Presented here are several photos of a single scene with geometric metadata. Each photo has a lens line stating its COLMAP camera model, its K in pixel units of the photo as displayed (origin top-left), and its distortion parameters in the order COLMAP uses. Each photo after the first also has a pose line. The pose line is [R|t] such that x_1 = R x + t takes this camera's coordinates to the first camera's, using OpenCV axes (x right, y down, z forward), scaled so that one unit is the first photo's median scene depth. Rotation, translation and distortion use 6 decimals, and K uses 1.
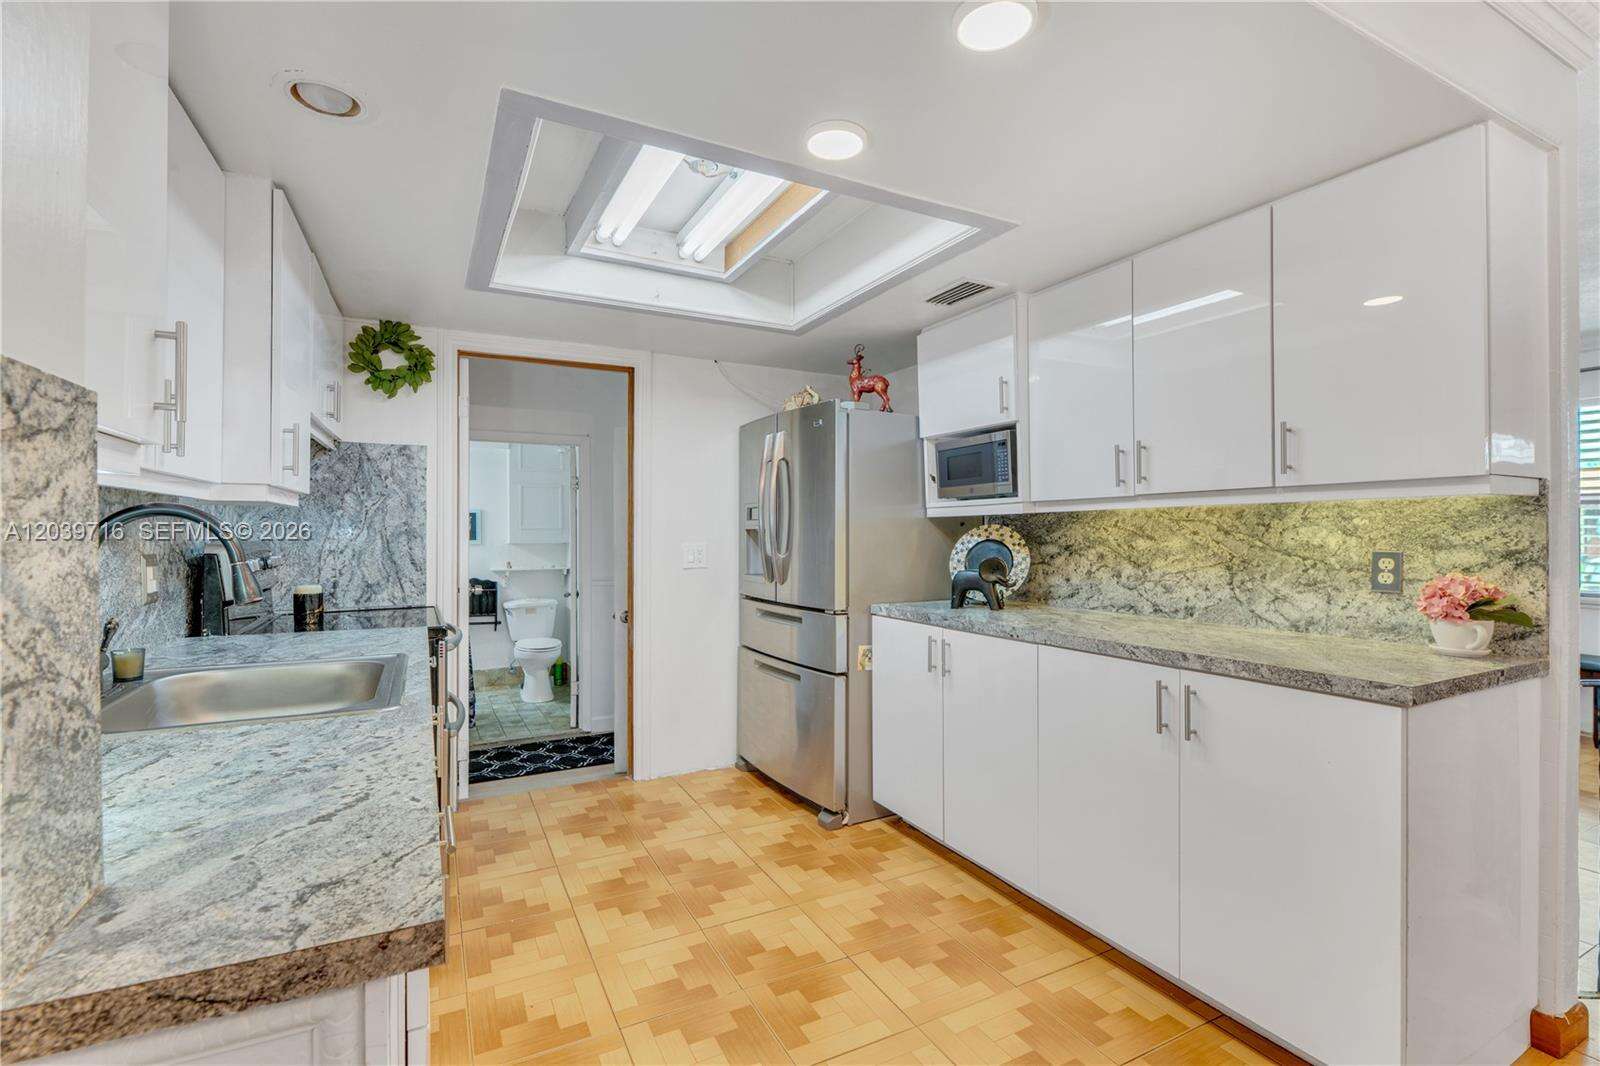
lens RADIAL K [[718.6, 0, 783.2], [0, 718.6, 530.3], [0, 0, 1]] dist [-0.001280, -0.001896]
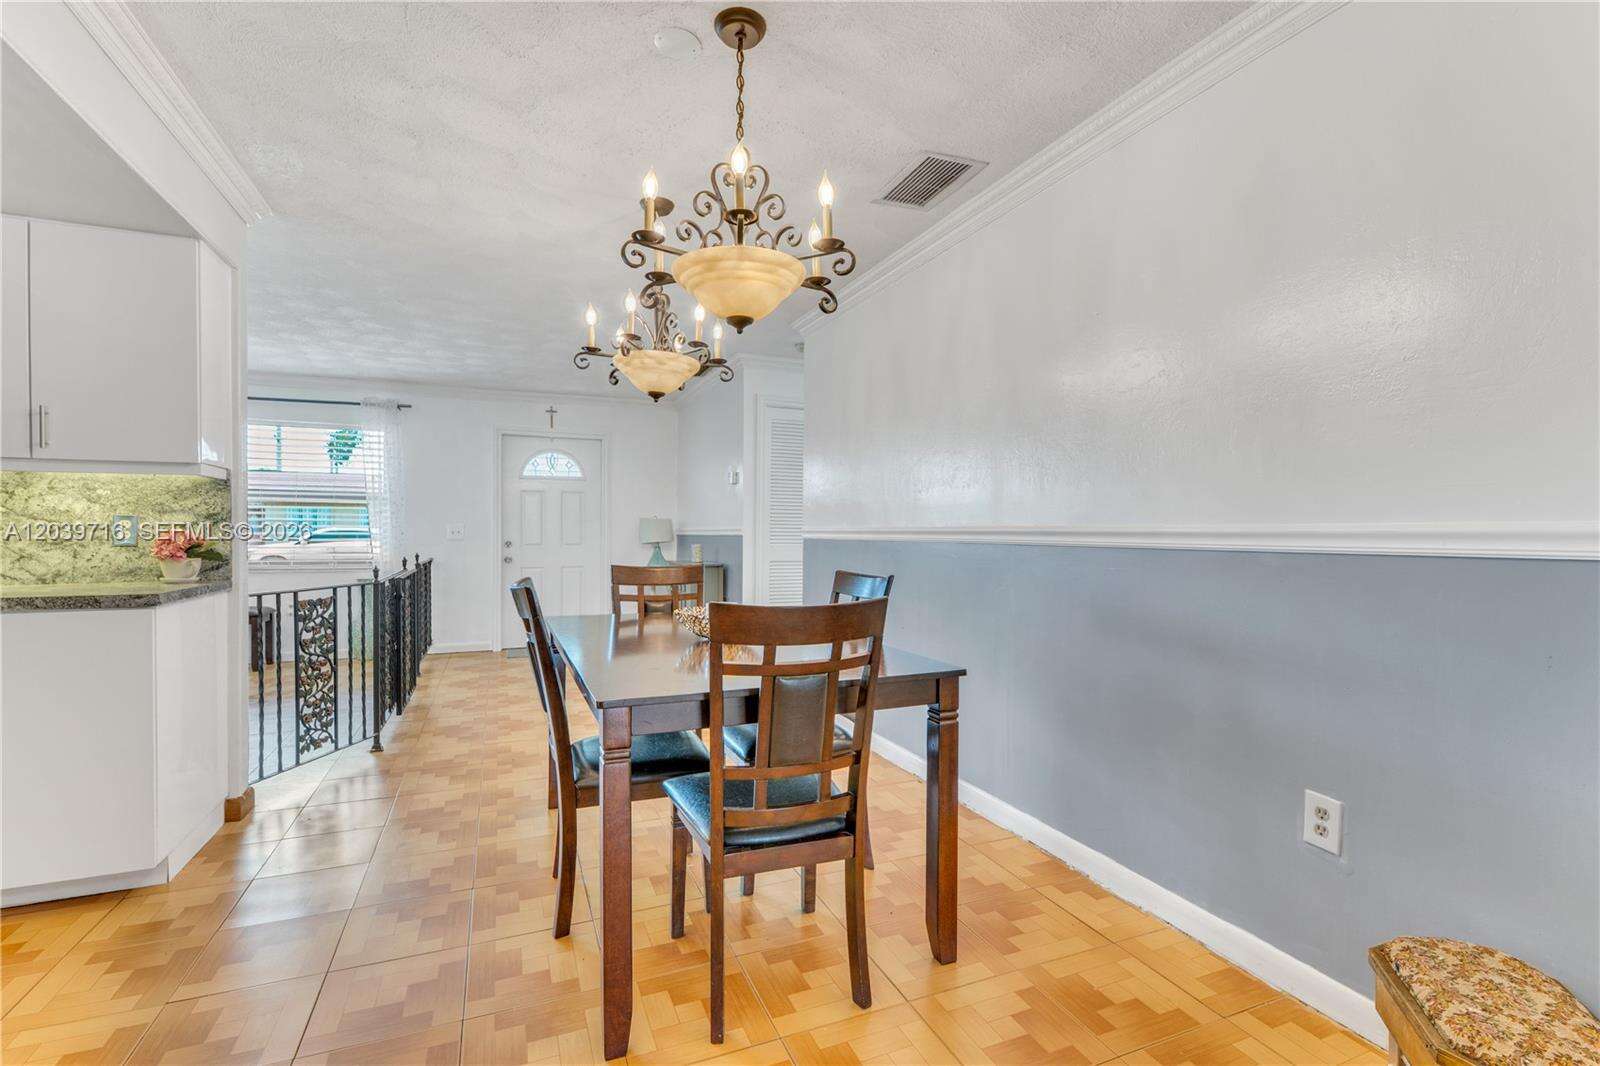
lens RADIAL K [[718.6, 0, 812.0], [0, 718.6, 540.6], [0, 0, 1]] dist [-0.001280, -0.001896]
pose [[0.064348, -0.012878, 0.997844, -0.308477], [-0.007829, 0.999879, 0.013409, 0.036805], [-0.997897, -0.008675, 0.064239, -0.274433]]
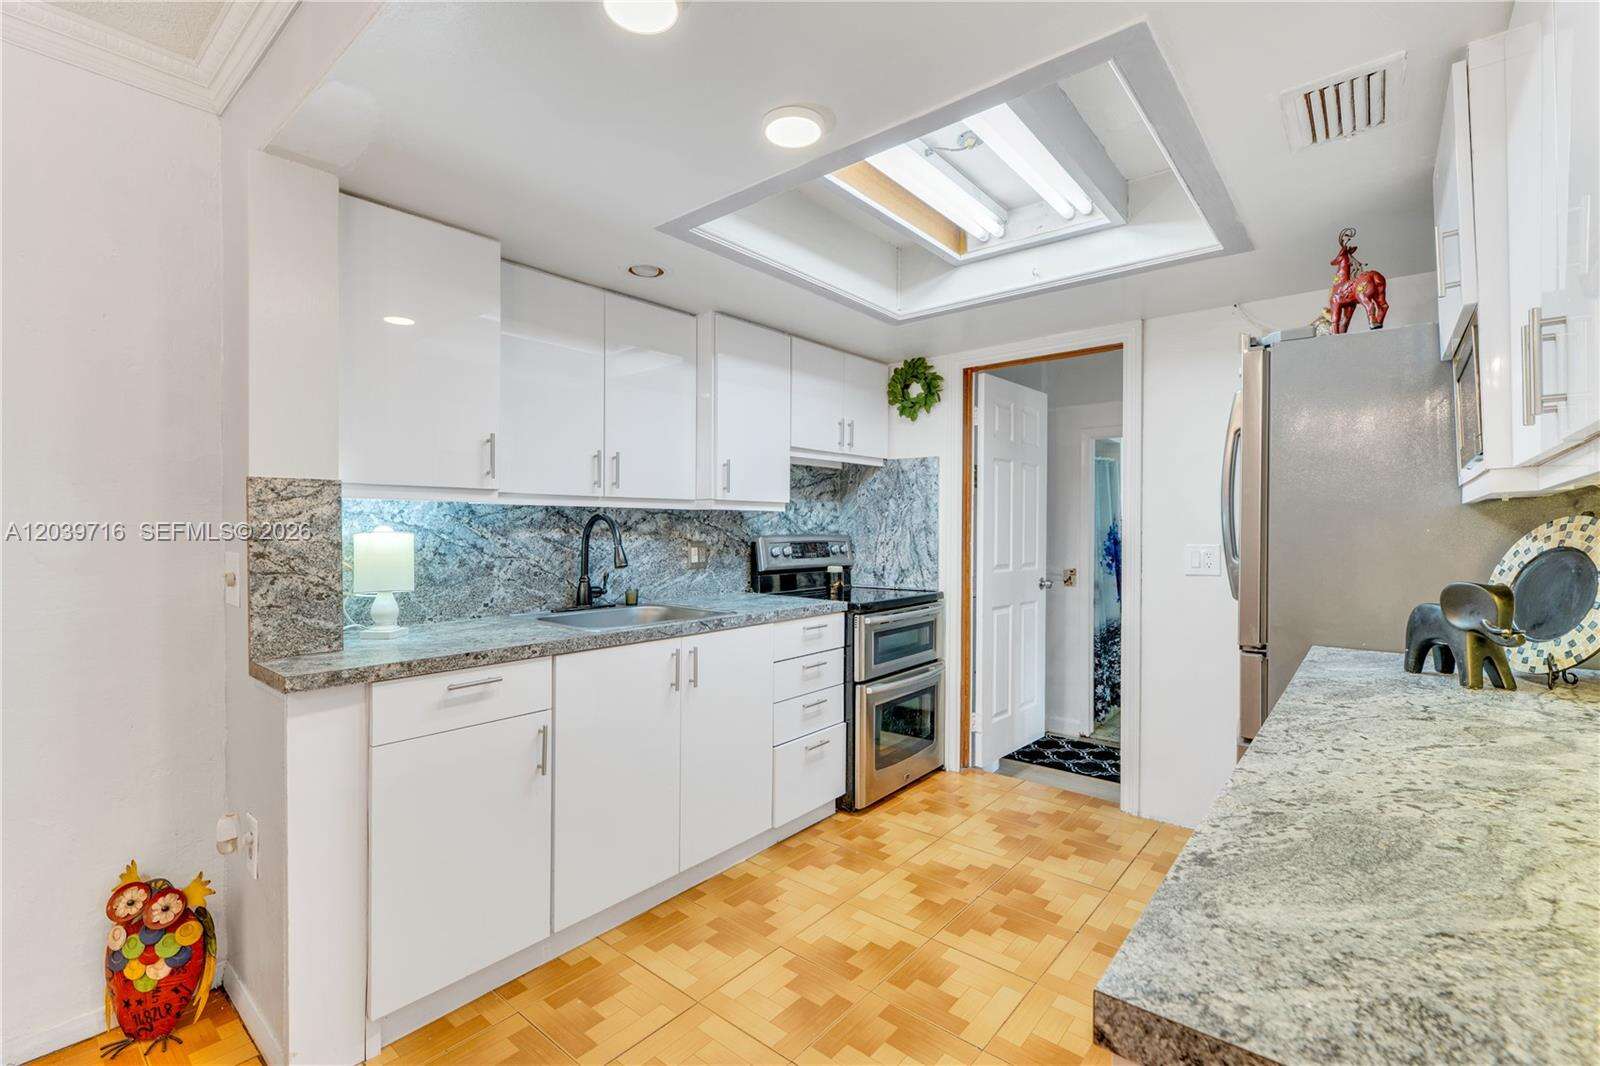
lens RADIAL K [[718.6, 0, 803.3], [0, 718.6, 529.7], [0, 0, 1]] dist [-0.001280, -0.001896]
pose [[0.384392, 0.003980, -0.923161, 0.611570], [-0.000434, 0.999991, 0.004131, -0.000866], [0.923170, -0.001187, 0.384390, 0.399938]]
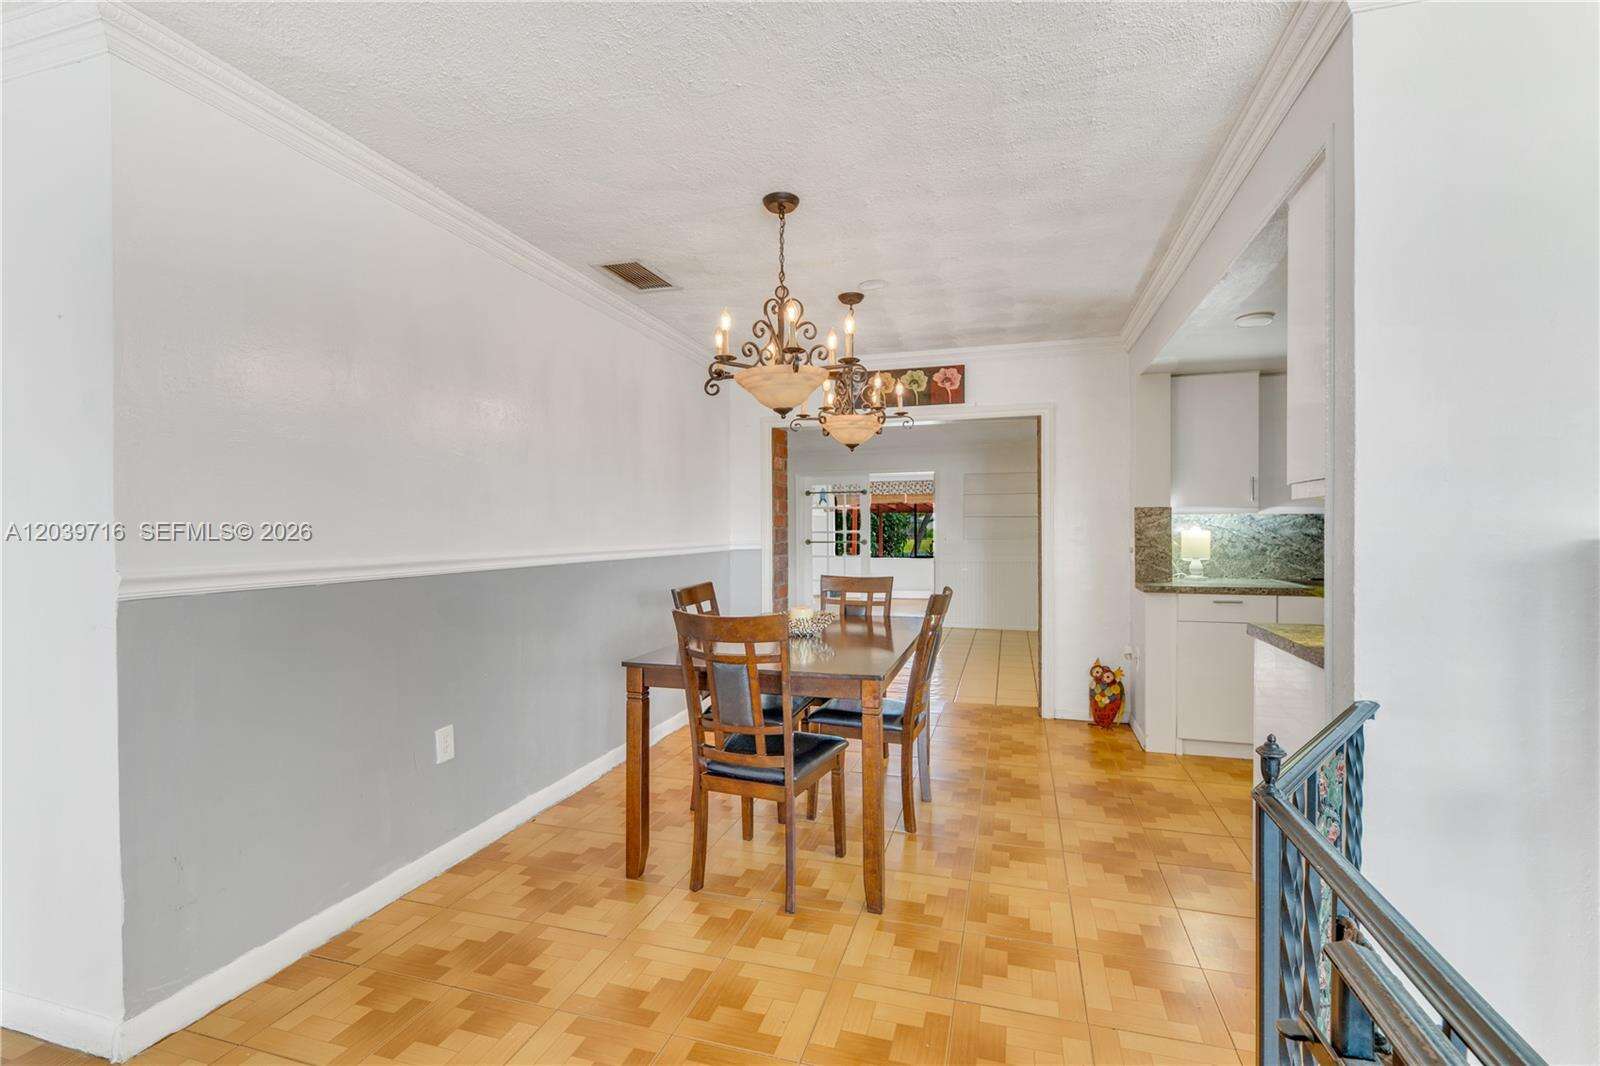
lens RADIAL K [[718.6, 0, 785.4], [0, 718.6, 535.1], [0, 0, 1]] dist [-0.001280, -0.001896]
pose [[-0.703740, 0.009407, -0.710395, 1.515616], [0.005271, 0.999954, 0.008019, -0.000729], [0.710438, 0.001899, -0.703758, 0.762189]]
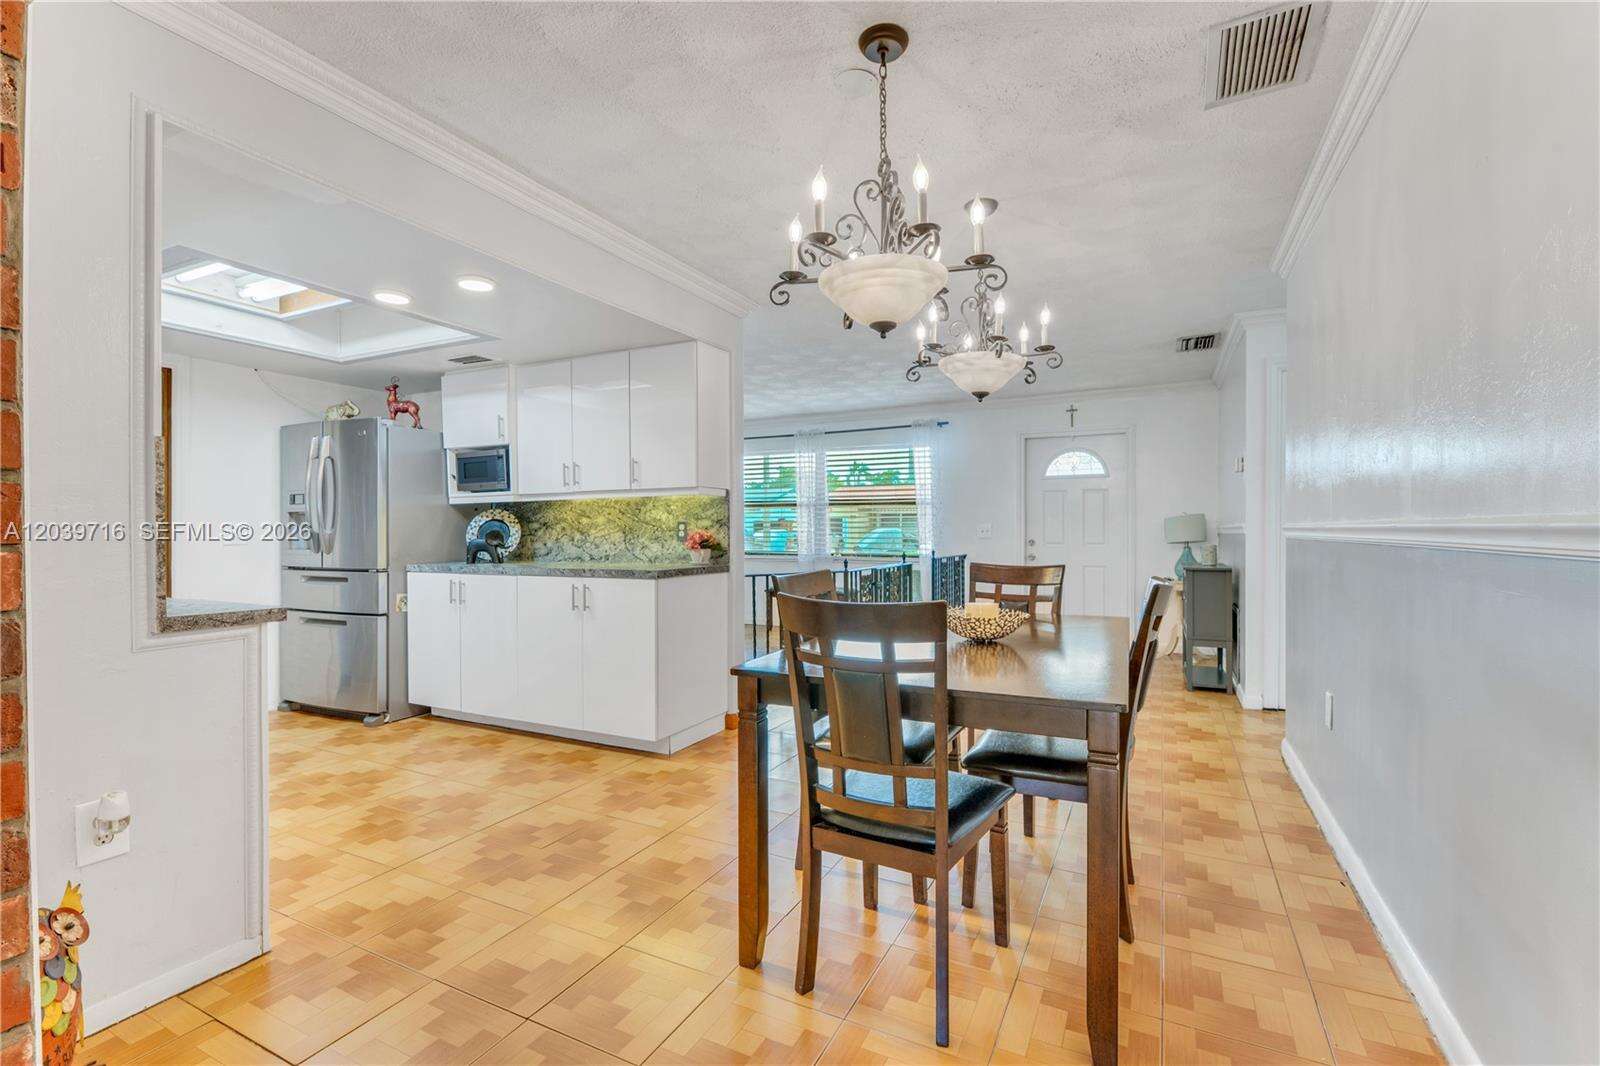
lens RADIAL K [[718.6, 0, 794.0], [0, 718.6, 535.2], [0, 0, 1]] dist [-0.001280, -0.001896]
pose [[0.805642, -0.006319, 0.592369, -0.115868], [0.000220, 0.999946, 0.010368, 0.036266], [-0.592402, -0.008222, 0.805600, -0.684579]]
